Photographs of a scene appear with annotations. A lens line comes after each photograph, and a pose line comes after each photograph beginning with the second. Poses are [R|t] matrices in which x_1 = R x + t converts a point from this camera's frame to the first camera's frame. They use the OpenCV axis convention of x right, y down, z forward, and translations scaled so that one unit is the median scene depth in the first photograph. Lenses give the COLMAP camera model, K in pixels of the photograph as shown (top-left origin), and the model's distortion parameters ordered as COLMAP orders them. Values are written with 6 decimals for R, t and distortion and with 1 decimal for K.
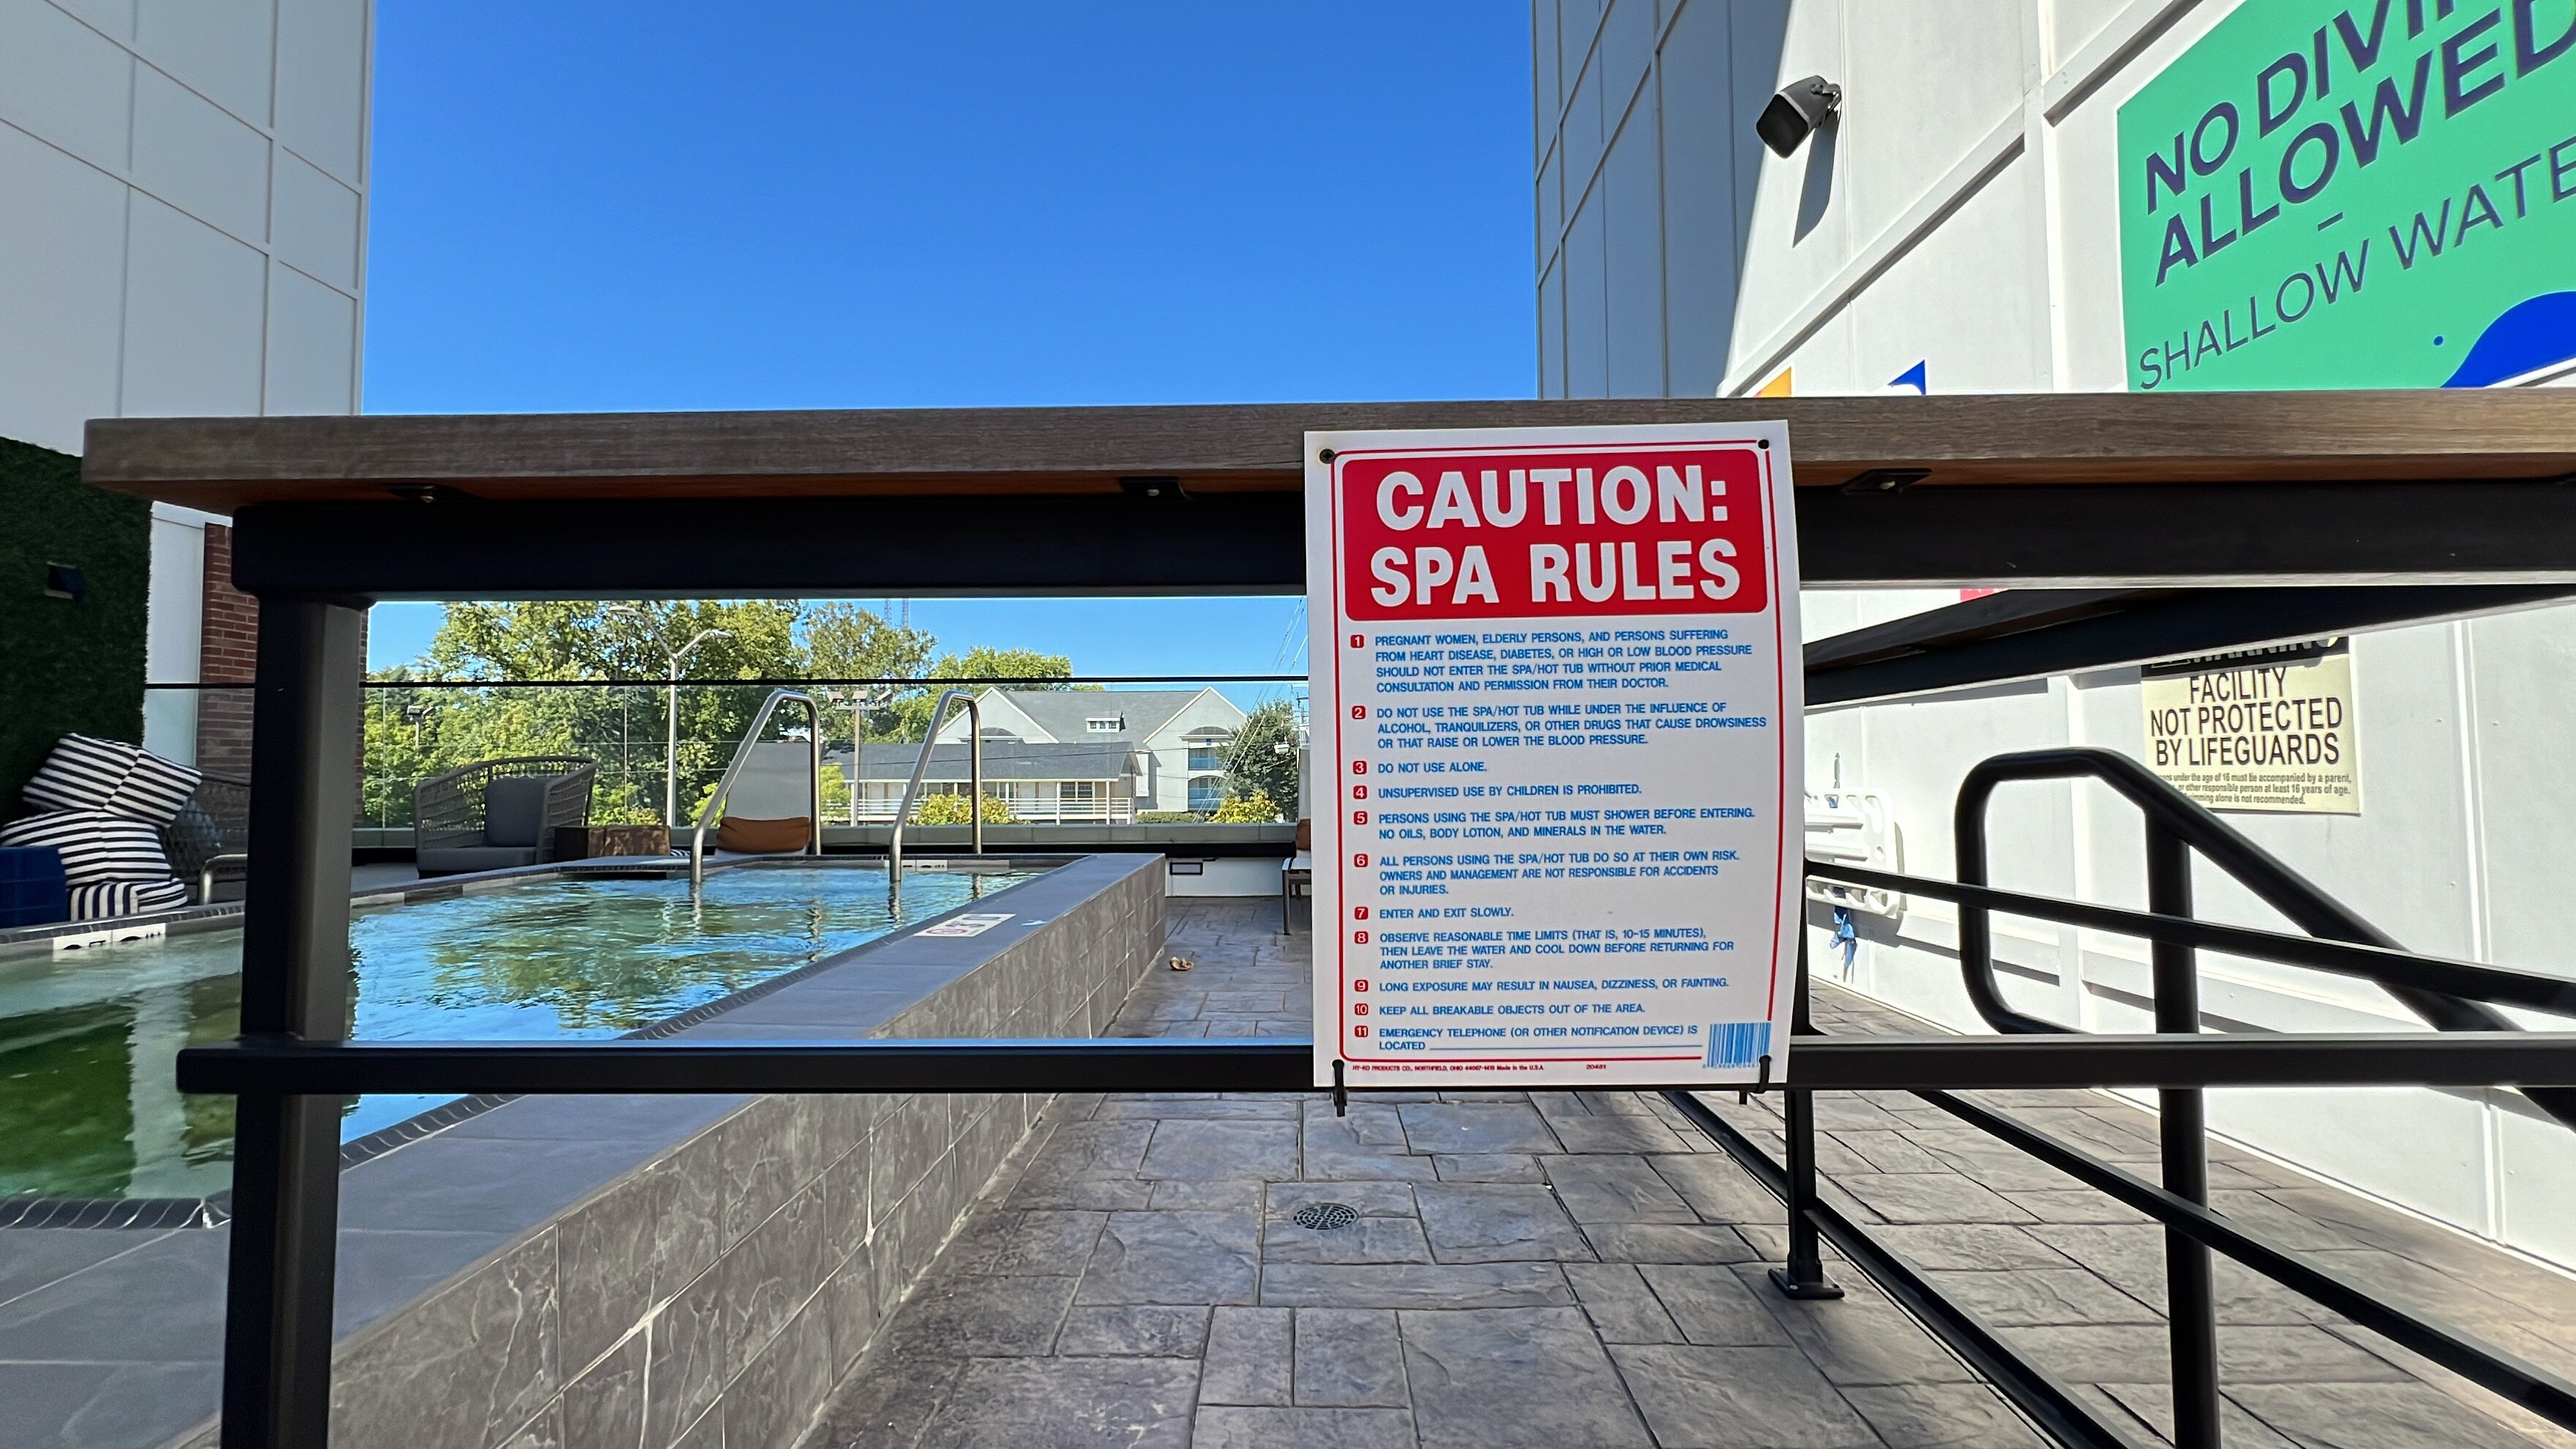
lens RADIAL K [[1187.8, 0, 1285.4], [0, 1187.8, 721.6], [0, 0, 1]] dist [0.001701, 0.000085]
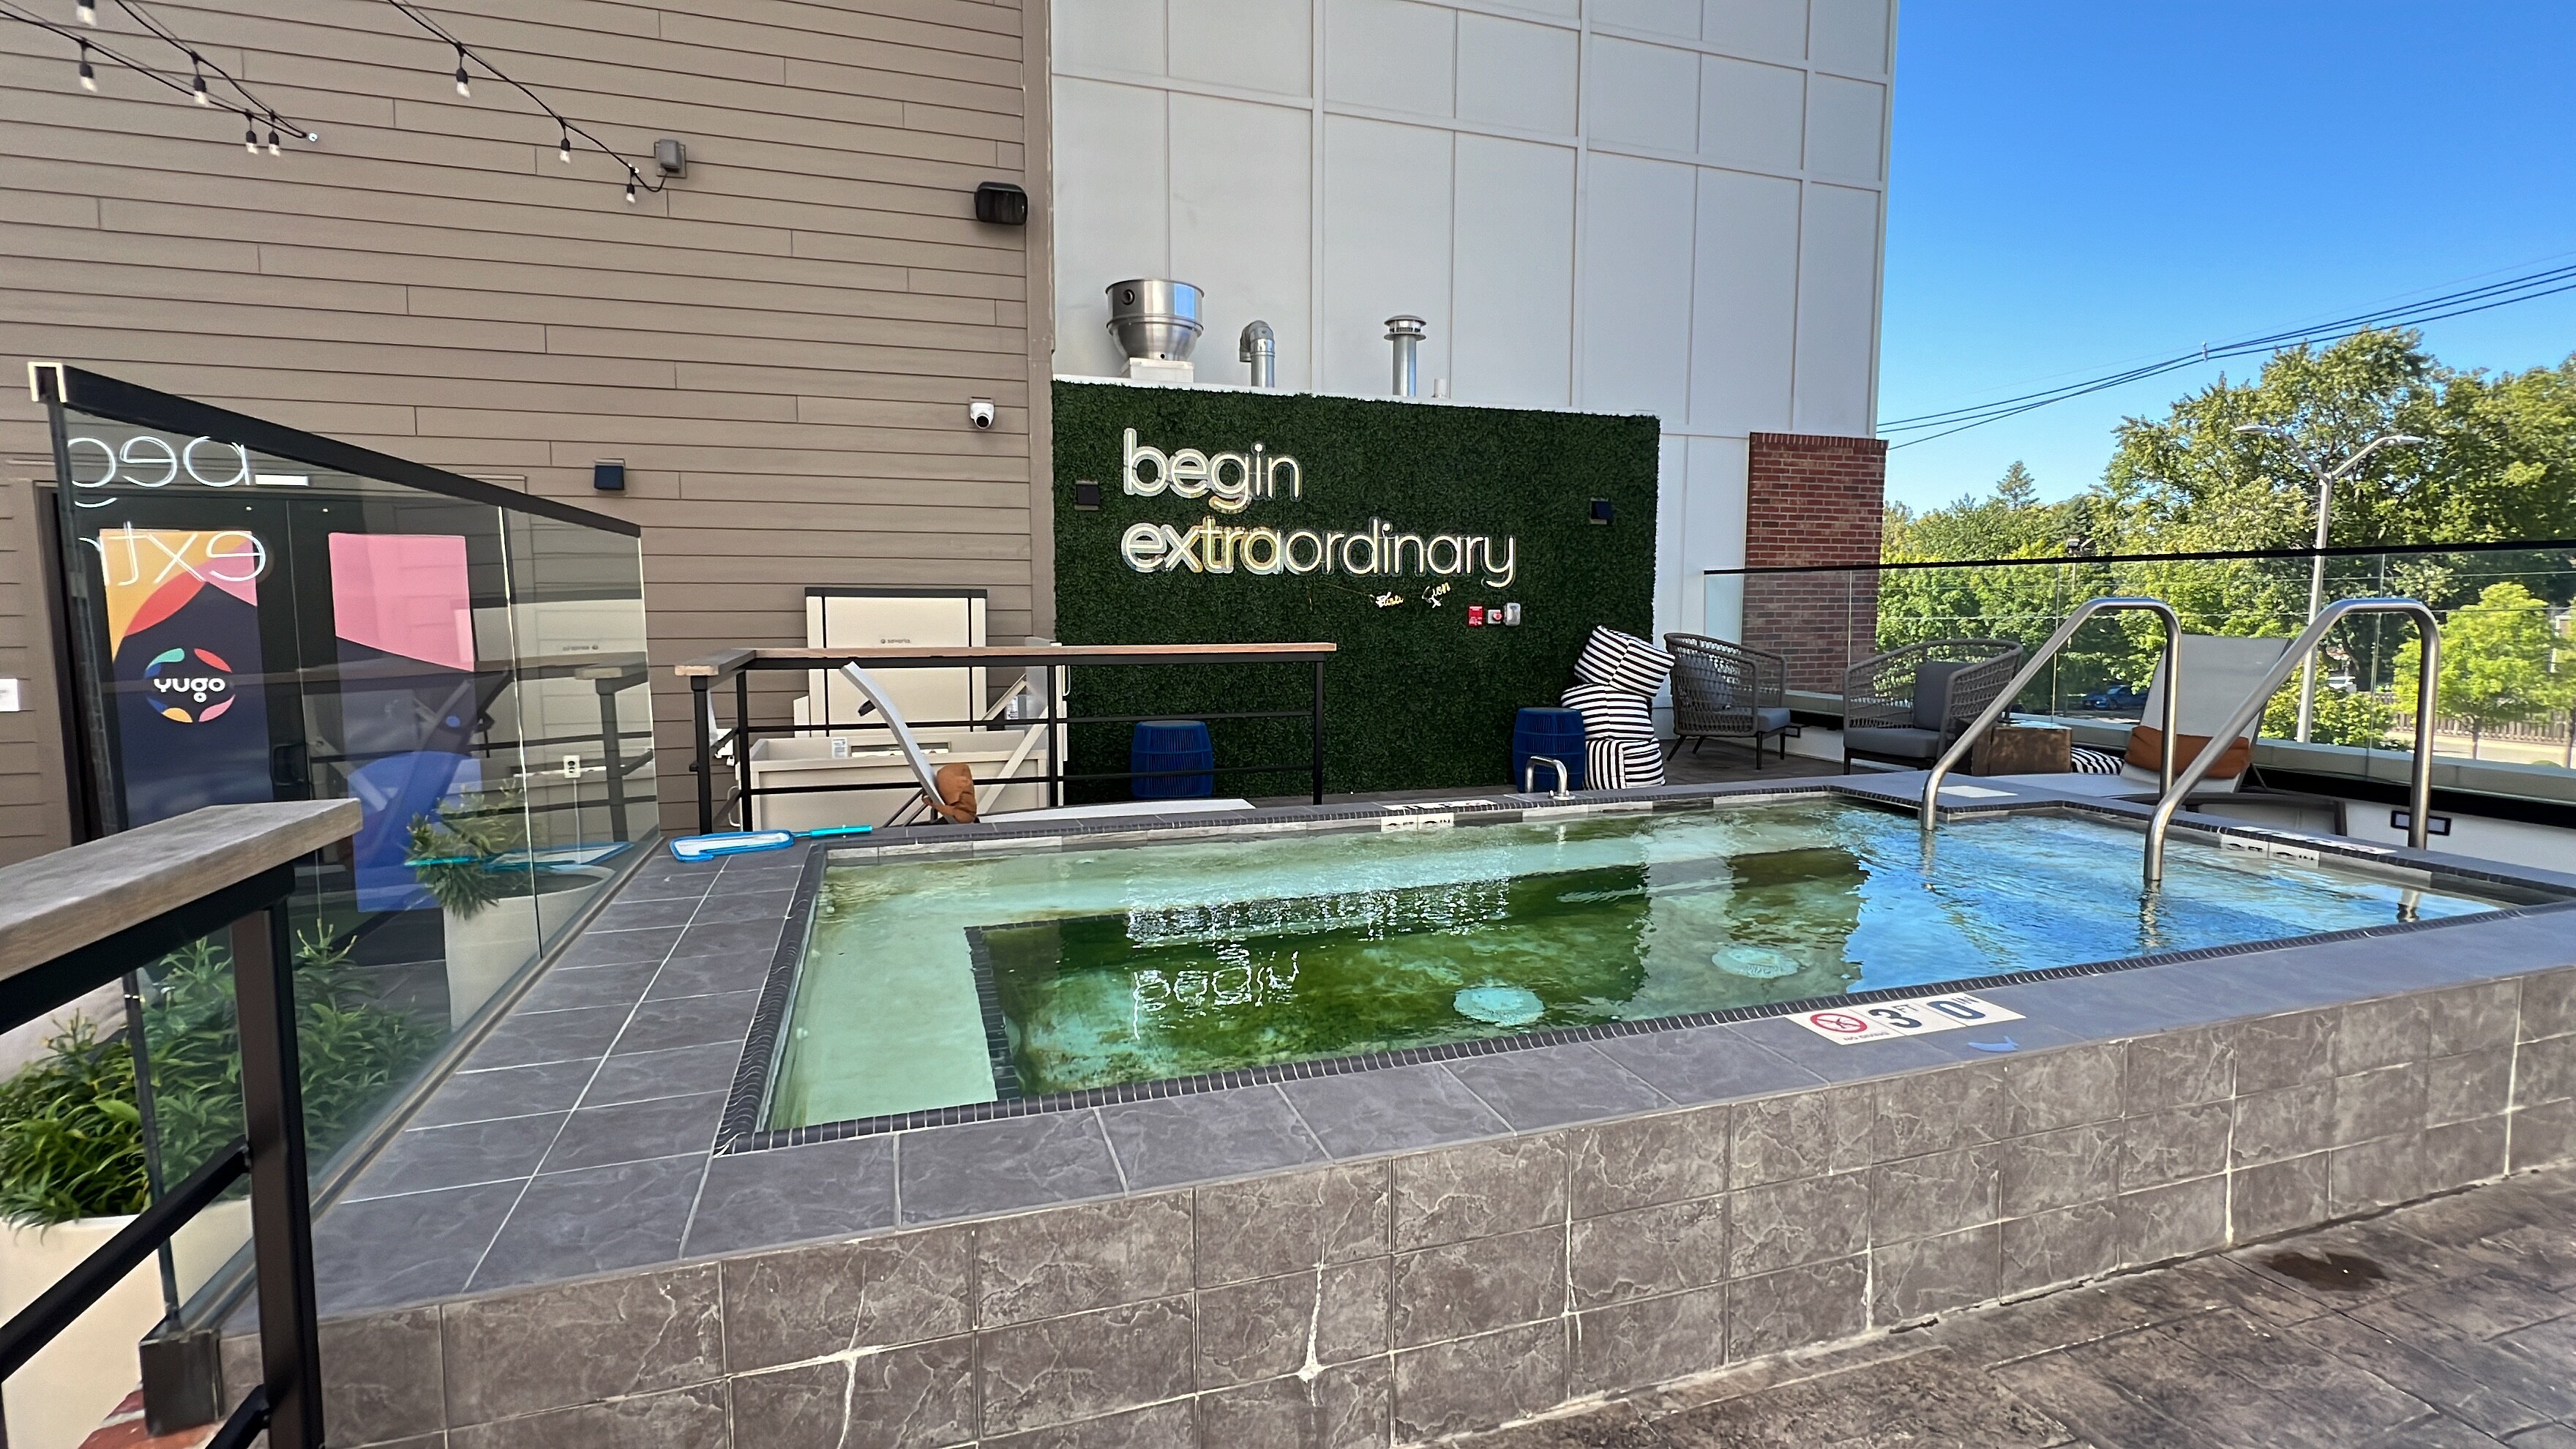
lens RADIAL K [[1187.8, 0, 1288.6], [0, 1187.8, 717.4], [0, 0, 1]] dist [0.001701, 0.000085]
pose [[0.324820, 0.101069, -0.940360, 0.153949], [0.037283, 0.992133, 0.119511, -0.063336], [0.945041, -0.073879, 0.318497, 0.229550]]
